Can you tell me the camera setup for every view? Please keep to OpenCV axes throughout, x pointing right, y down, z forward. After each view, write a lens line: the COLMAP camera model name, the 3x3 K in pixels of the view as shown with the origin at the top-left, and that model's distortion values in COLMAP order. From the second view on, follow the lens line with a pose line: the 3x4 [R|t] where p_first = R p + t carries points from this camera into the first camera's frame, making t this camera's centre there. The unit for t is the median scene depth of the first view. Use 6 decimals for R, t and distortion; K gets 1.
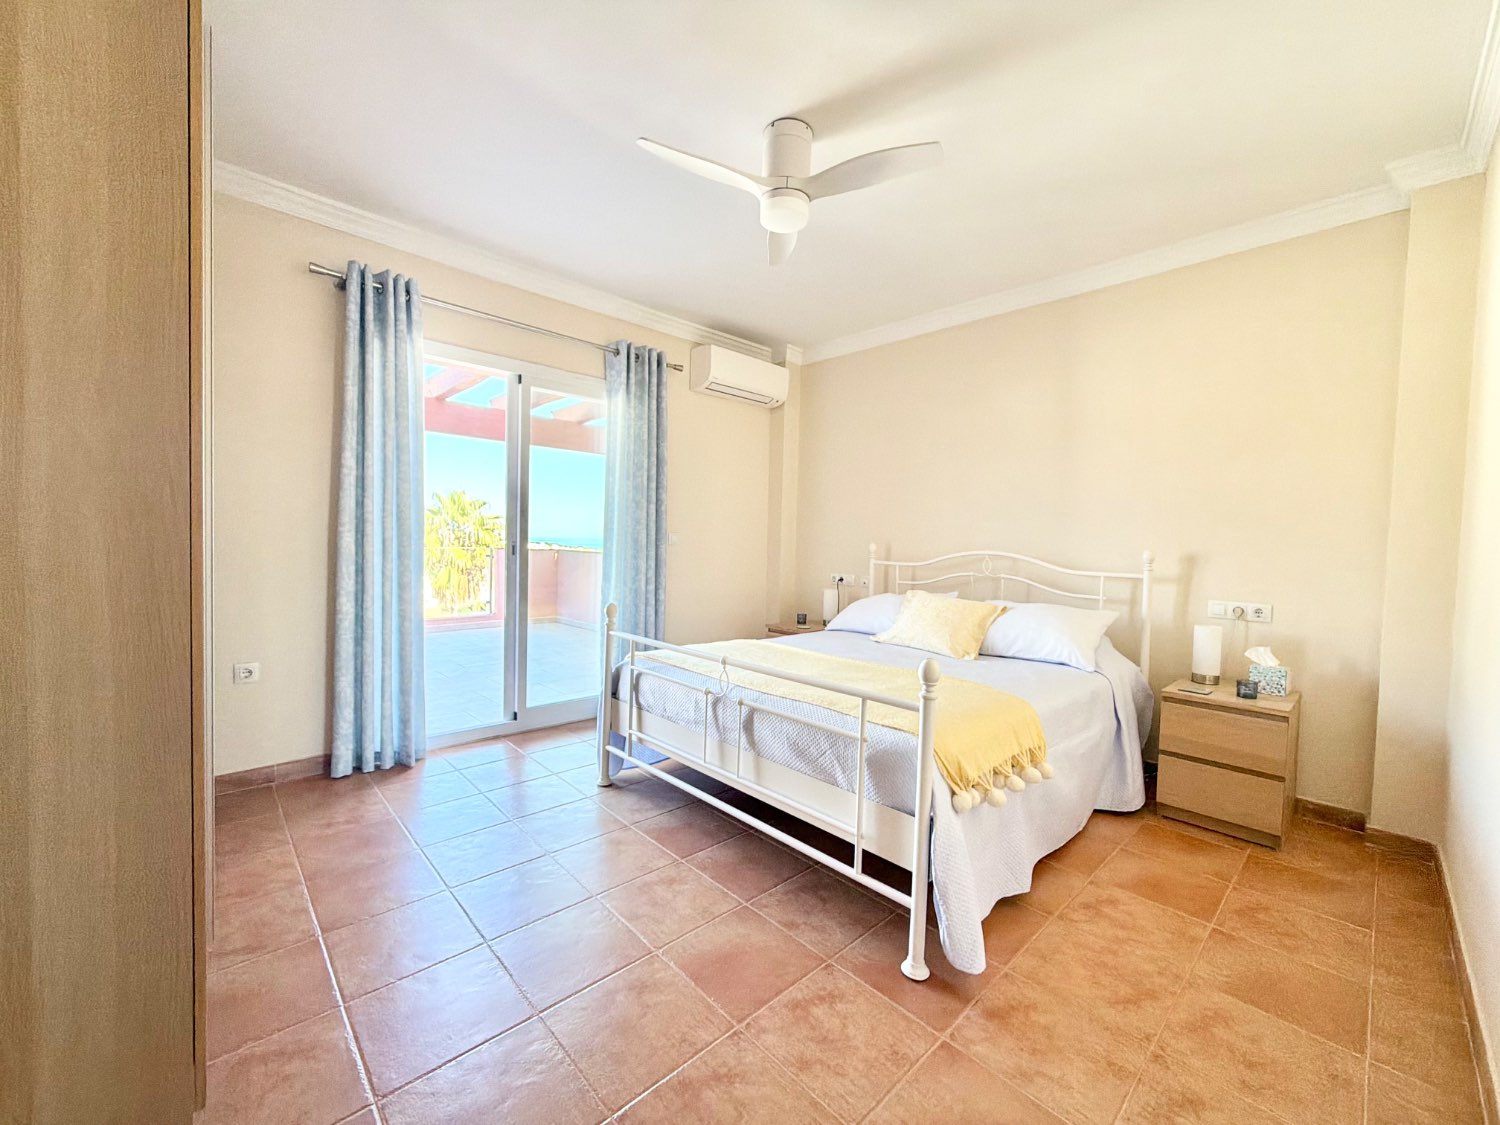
lens RADIAL K [[597.5, 0, 745.5], [0, 597.5, 561.9], [0, 0, 1]] dist [-0.001350, 0.000458]
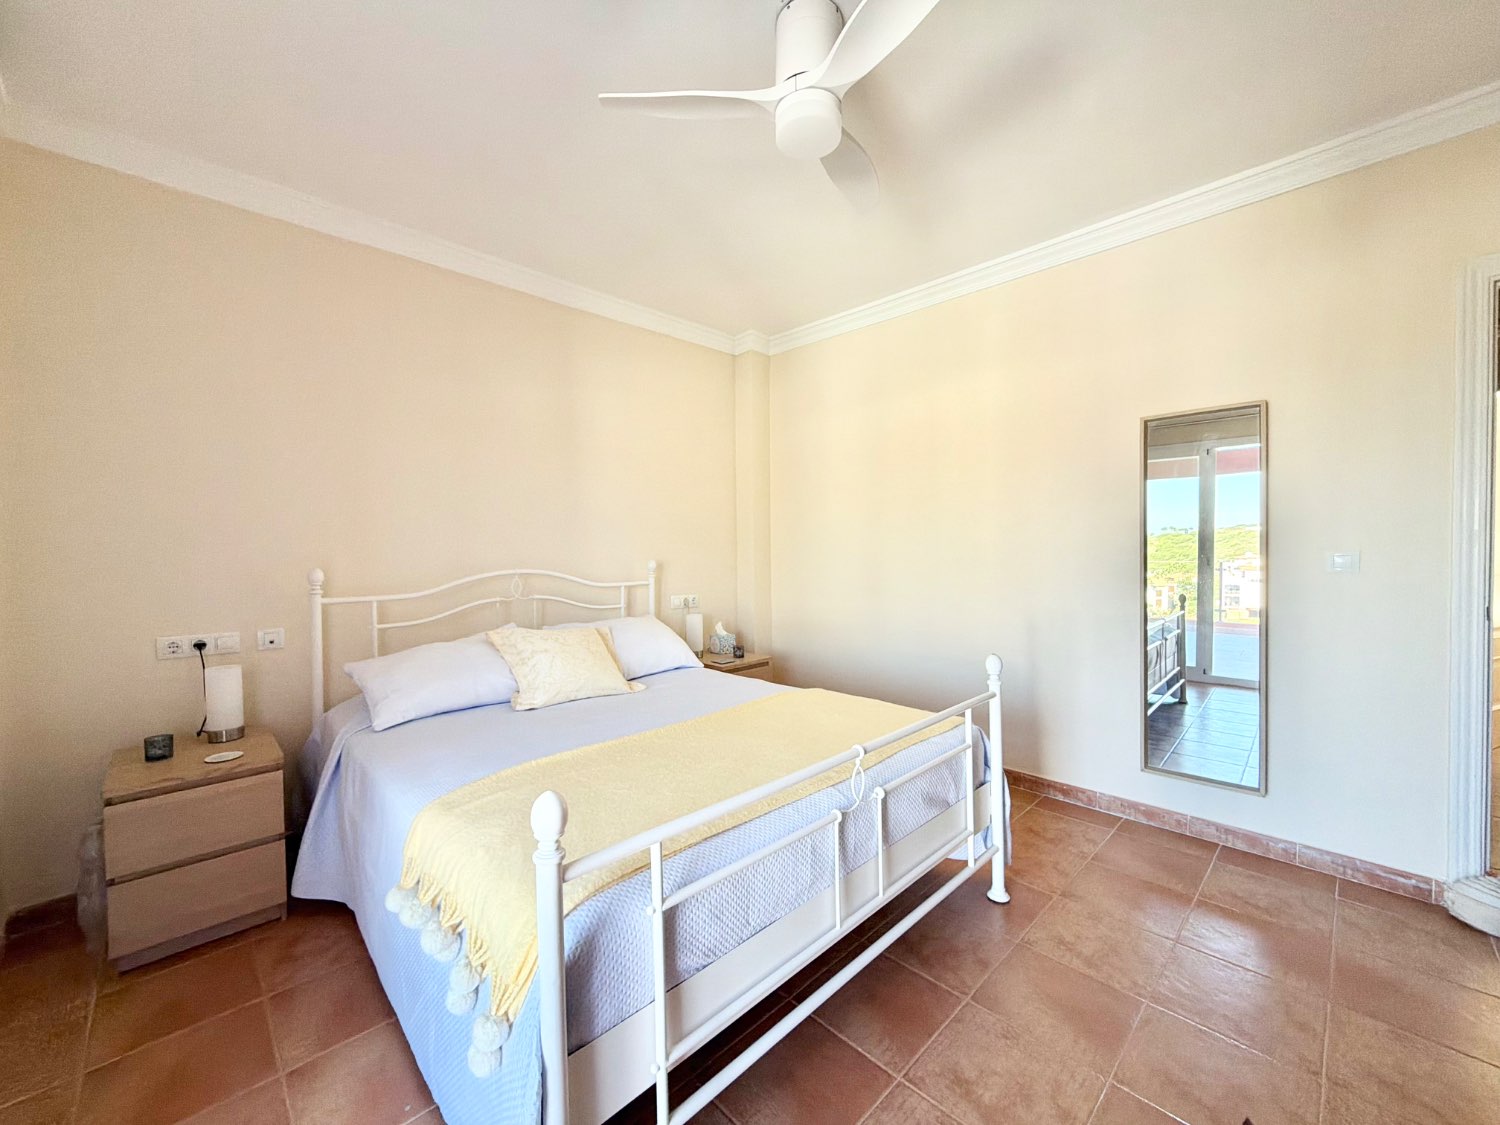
lens RADIAL K [[597.5, 0, 745.2], [0, 597.5, 561.1], [0, 0, 1]] dist [-0.001350, 0.000458]
pose [[-0.015806, -0.051657, 0.998540, -0.623644], [0.041344, 0.997777, 0.052272, -0.087647], [-0.999020, 0.042110, -0.013635, 0.992306]]
